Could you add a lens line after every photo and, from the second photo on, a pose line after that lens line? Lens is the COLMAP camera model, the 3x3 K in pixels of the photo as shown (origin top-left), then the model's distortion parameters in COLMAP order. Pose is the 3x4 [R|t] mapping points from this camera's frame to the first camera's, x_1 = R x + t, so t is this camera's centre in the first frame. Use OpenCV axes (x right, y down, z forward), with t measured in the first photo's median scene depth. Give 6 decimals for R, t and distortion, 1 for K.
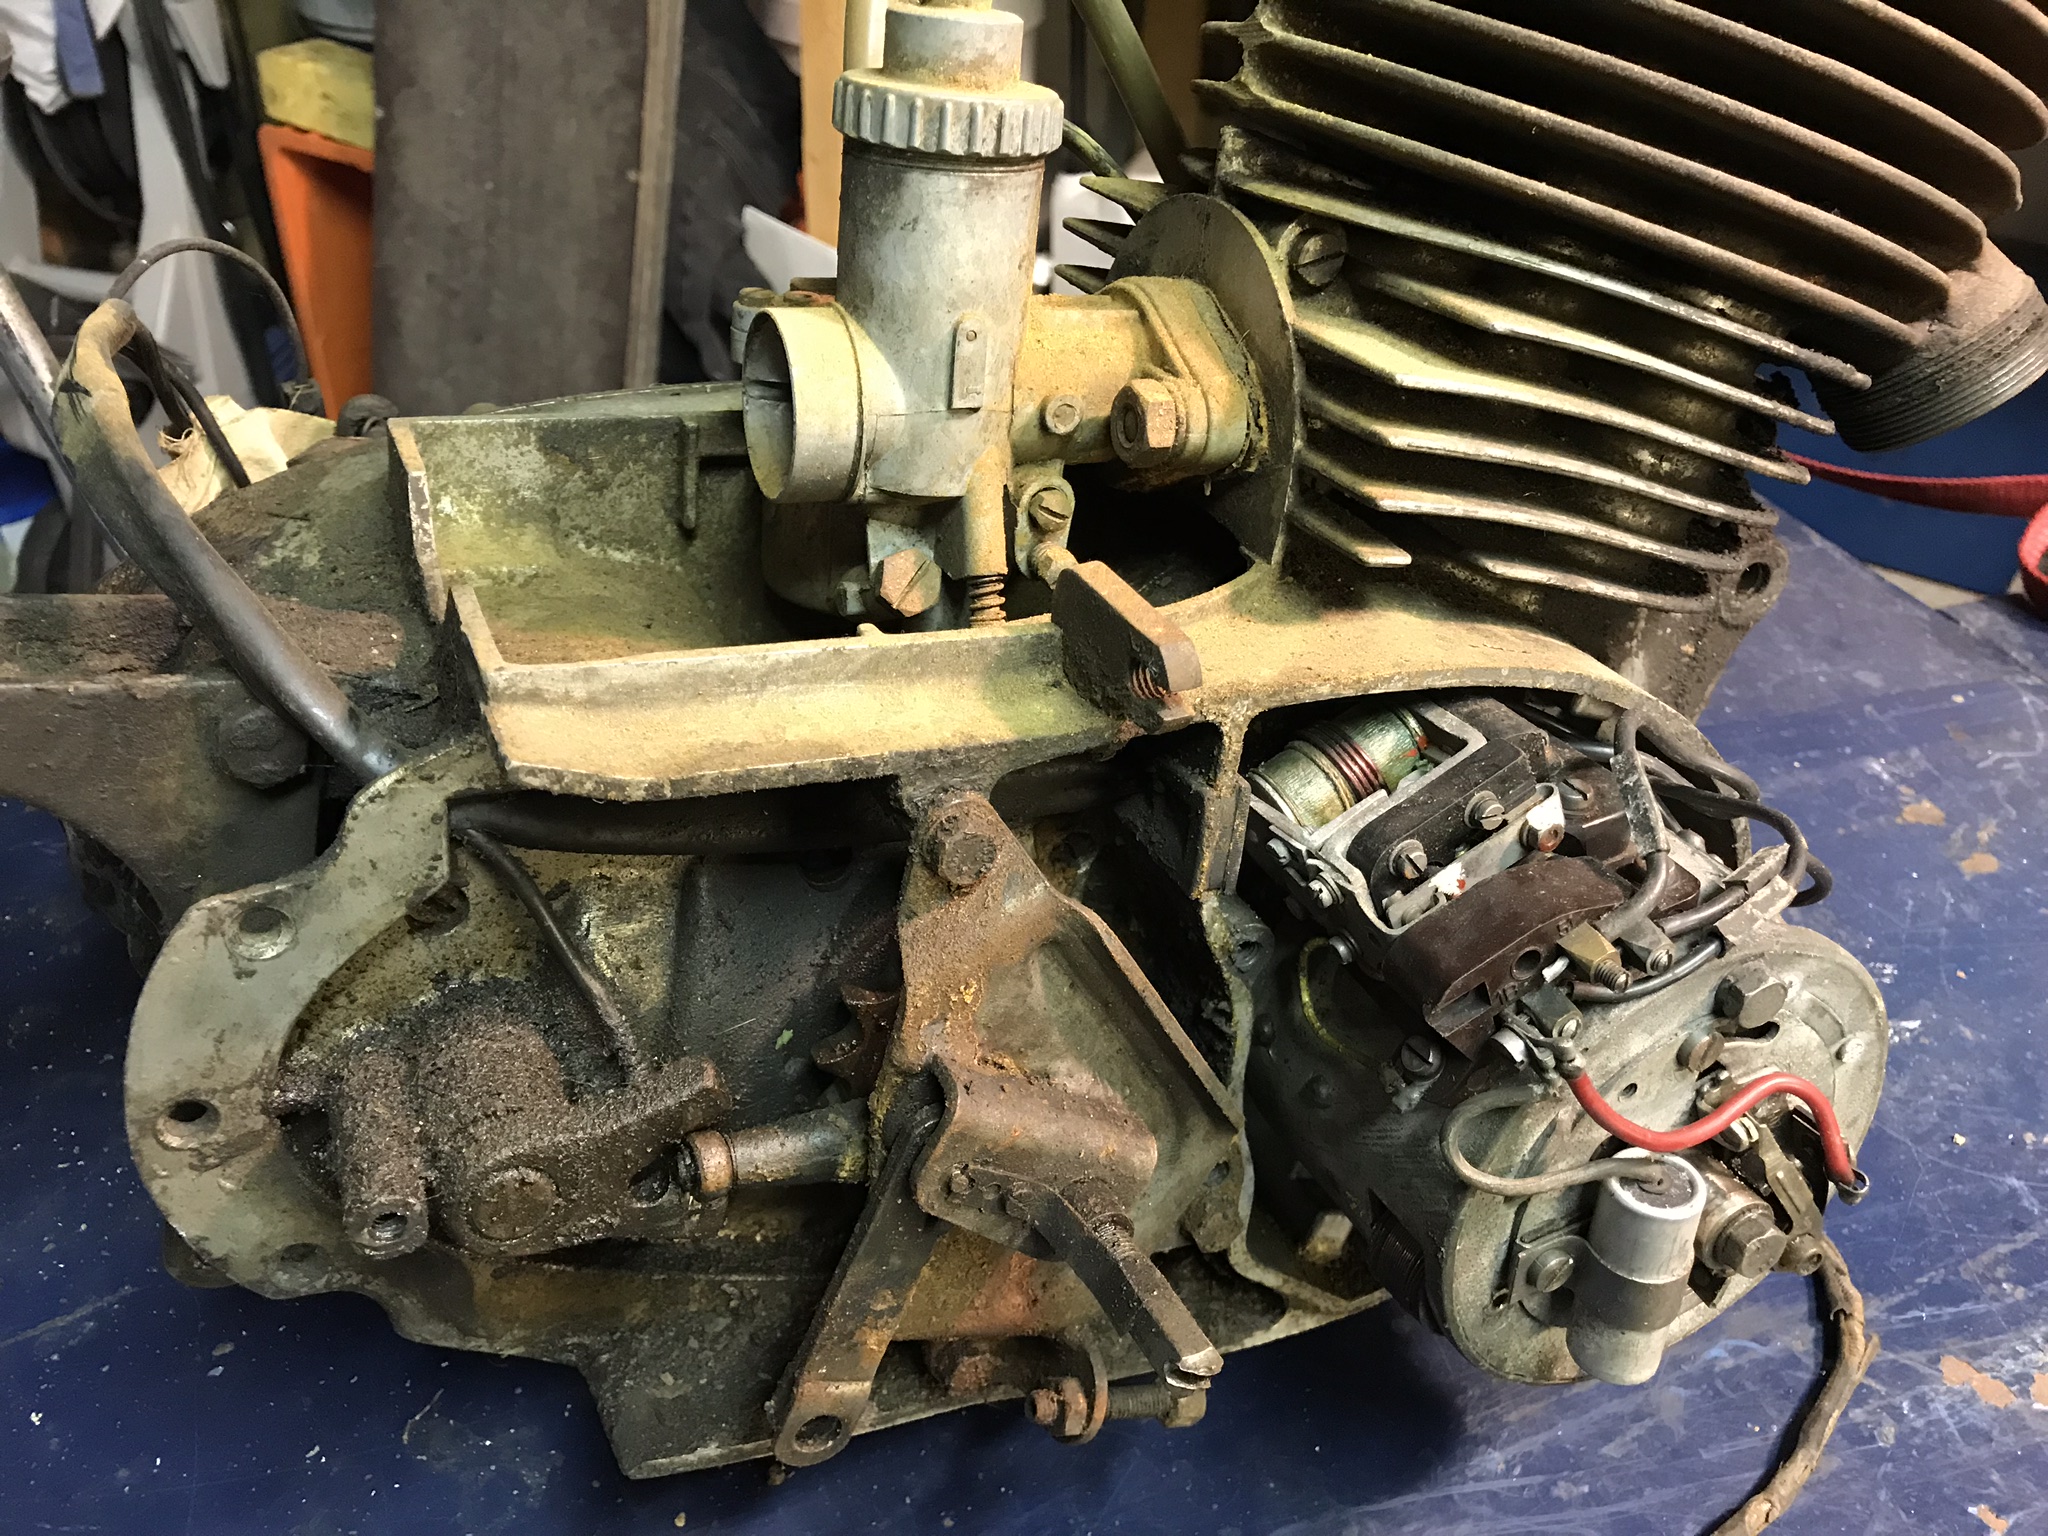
lens RADIAL K [[1712.5, 0, 1026.4], [0, 1712.5, 766.4], [0, 0, 1]] dist [-0.011027, 0.012699]
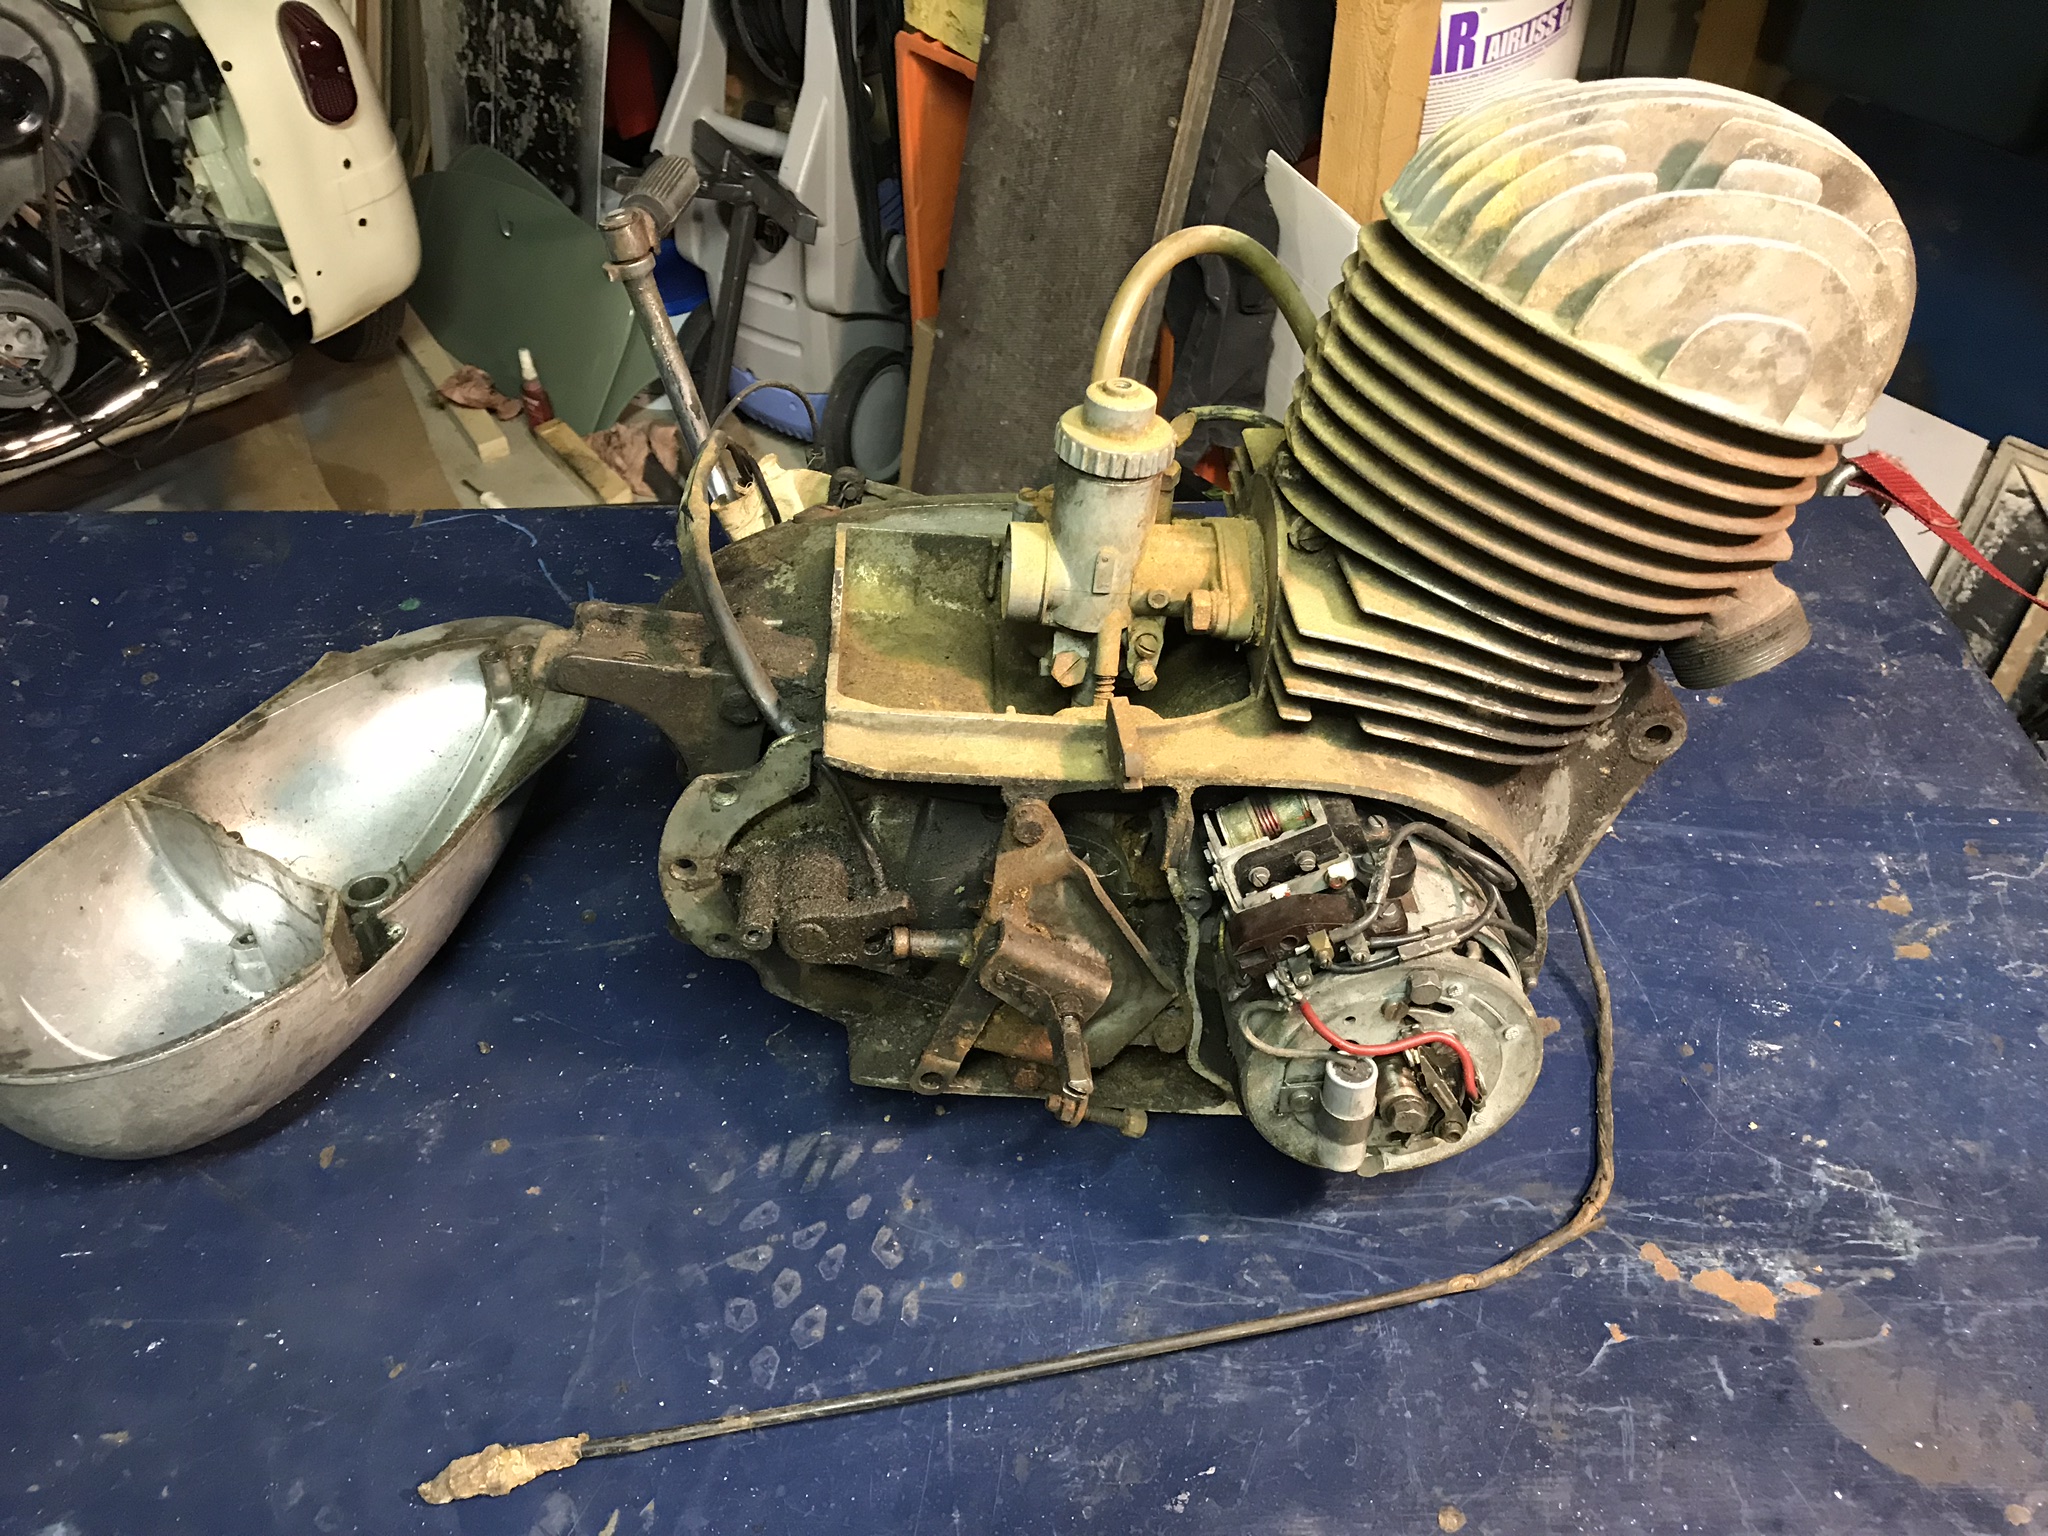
lens RADIAL K [[1712.5, 0, 1021.9], [0, 1712.5, 770.4], [0, 0, 1]] dist [-0.011027, 0.012699]
pose [[0.935001, 0.206880, -0.288050, 0.478890], [-0.171535, 0.974708, 0.143247, -0.278725], [0.310400, -0.084526, 0.946841, -0.858324]]
